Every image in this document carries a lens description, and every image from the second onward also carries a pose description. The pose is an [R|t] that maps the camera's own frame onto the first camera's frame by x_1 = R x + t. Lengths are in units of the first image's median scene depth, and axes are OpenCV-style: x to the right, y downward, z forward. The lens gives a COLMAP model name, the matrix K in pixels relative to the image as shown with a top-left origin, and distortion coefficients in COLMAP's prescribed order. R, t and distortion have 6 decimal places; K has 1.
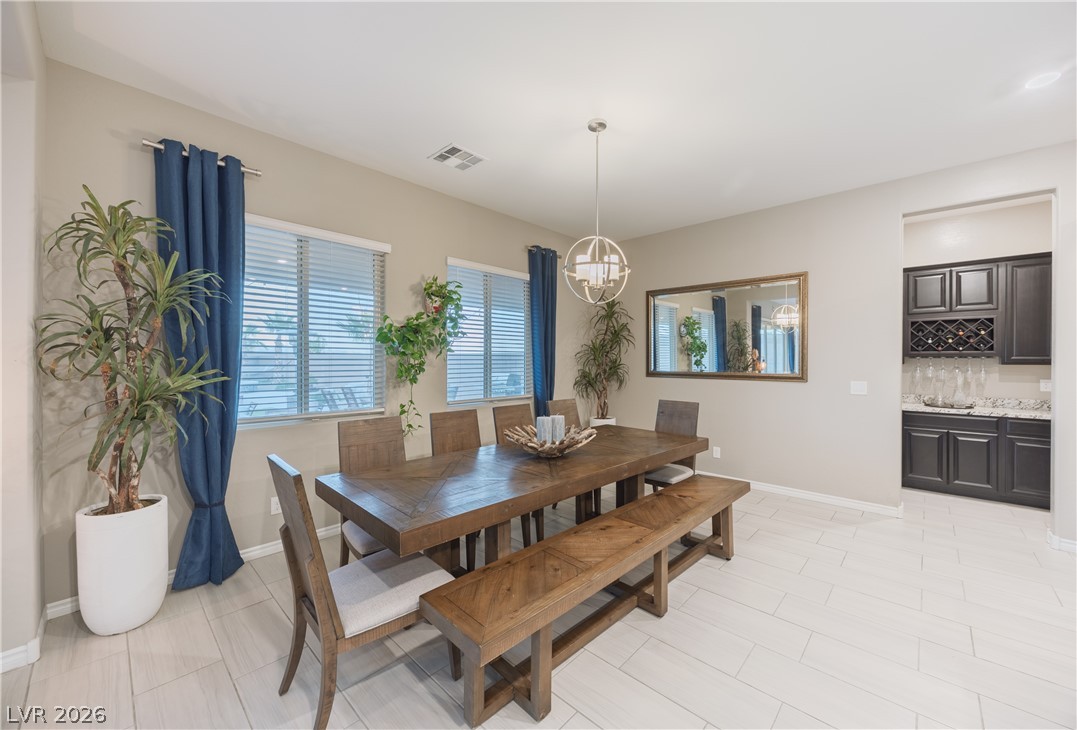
lens RADIAL K [[414.1, 0, 538.5], [0, 414.1, 365.0], [0, 0, 1]] dist [-0.006825, -0.000061]
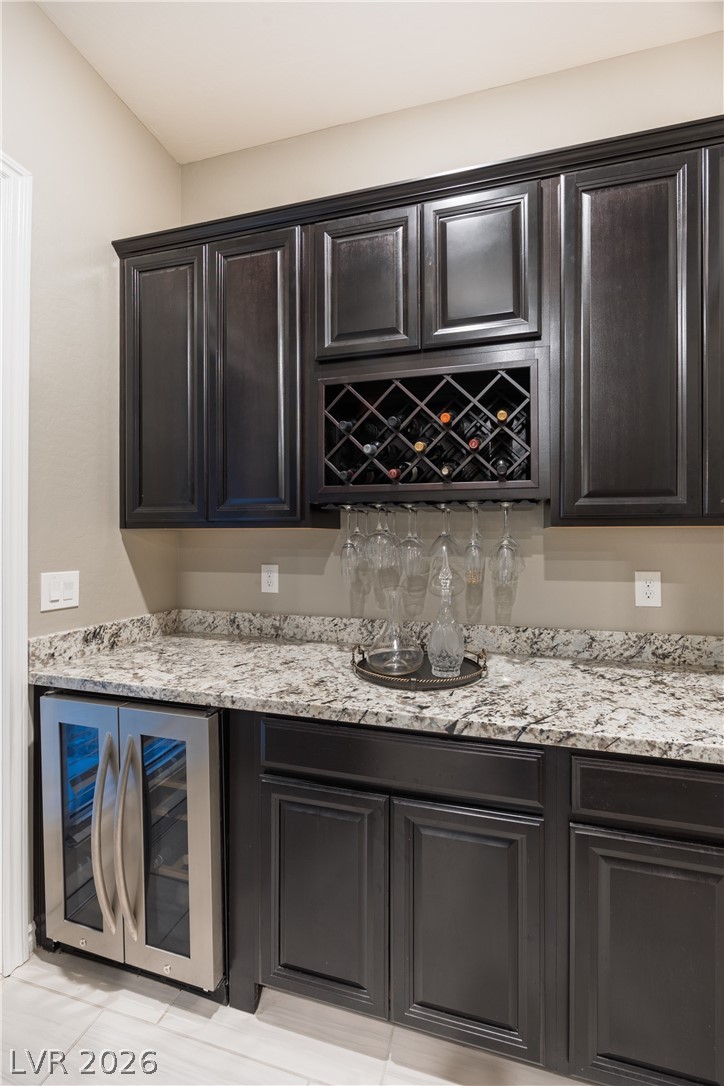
lens RADIAL K [[413.6, 0, 359.3], [0, 413.6, 536.5], [0, 0, 1]] dist [-0.001334, -0.000033]
pose [[0.912081, 0.000630, 0.410011, 0.845119], [0.002972, 0.999962, -0.008148, 0.007433], [-0.410000, 0.008651, 0.912044, 0.753598]]
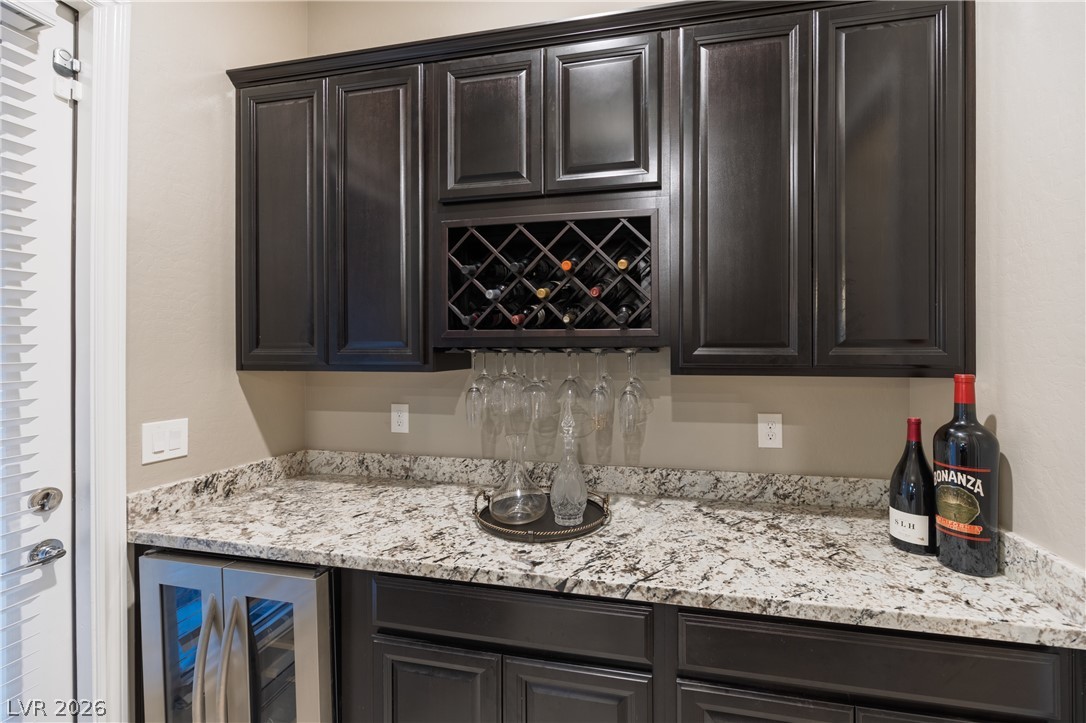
lens RADIAL K [[416.6, 0, 543.5], [0, 416.6, 351.1], [0, 0, 1]] dist [-0.000646, -0.000002]
pose [[0.889621, 0.000263, 0.456699, 0.871266], [0.003121, 0.999973, -0.006654, -0.015848], [-0.456688, 0.007345, 0.889596, 0.742107]]
